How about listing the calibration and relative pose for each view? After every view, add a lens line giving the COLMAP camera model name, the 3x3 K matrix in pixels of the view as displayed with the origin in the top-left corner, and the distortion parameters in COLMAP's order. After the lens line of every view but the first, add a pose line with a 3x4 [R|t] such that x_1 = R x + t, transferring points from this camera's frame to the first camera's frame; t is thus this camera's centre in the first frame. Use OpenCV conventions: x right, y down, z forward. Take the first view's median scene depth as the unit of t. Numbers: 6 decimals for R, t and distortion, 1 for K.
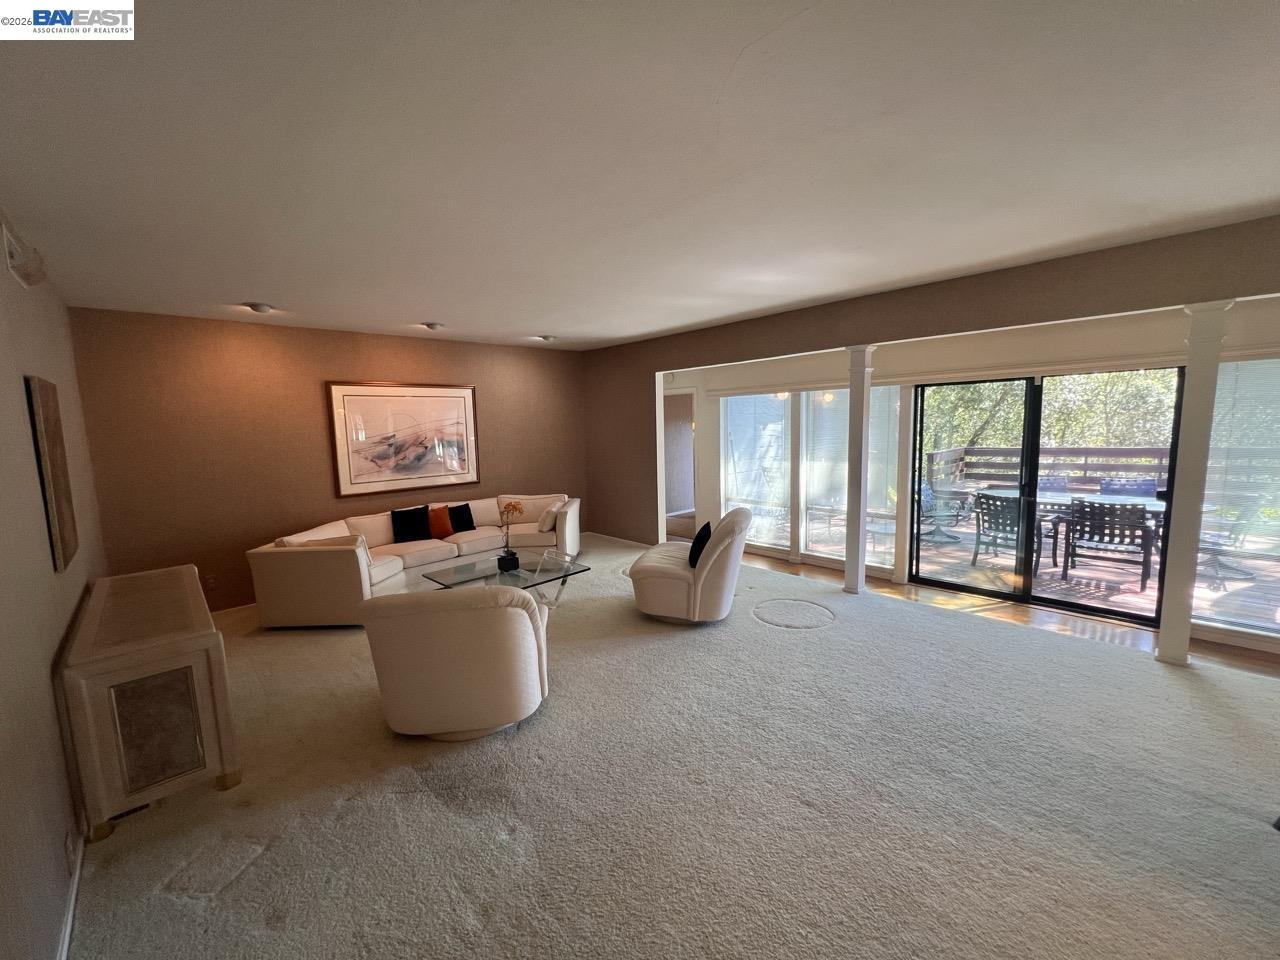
lens RADIAL K [[511.2, 0, 650.1], [0, 511.2, 482.5], [0, 0, 1]] dist [-0.003880, -0.000220]
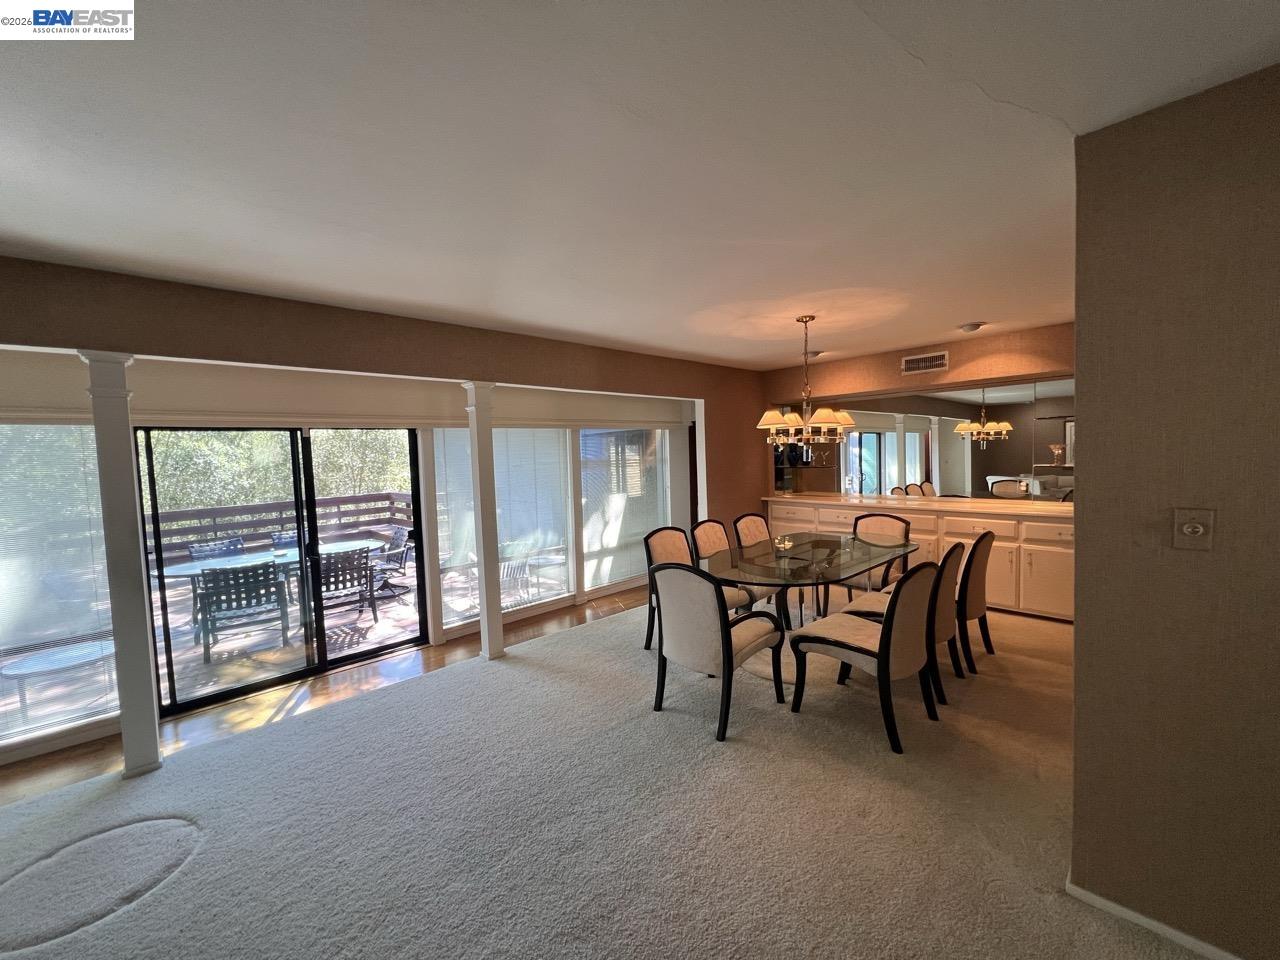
lens RADIAL K [[511.2, 0, 630.4], [0, 511.2, 476.0], [0, 0, 1]] dist [-0.003880, -0.000220]
pose [[0.015764, -0.011061, 0.999815, -0.165489], [0.149038, 0.988794, 0.008589, -0.037544], [-0.988706, 0.148875, 0.017235, 0.393348]]
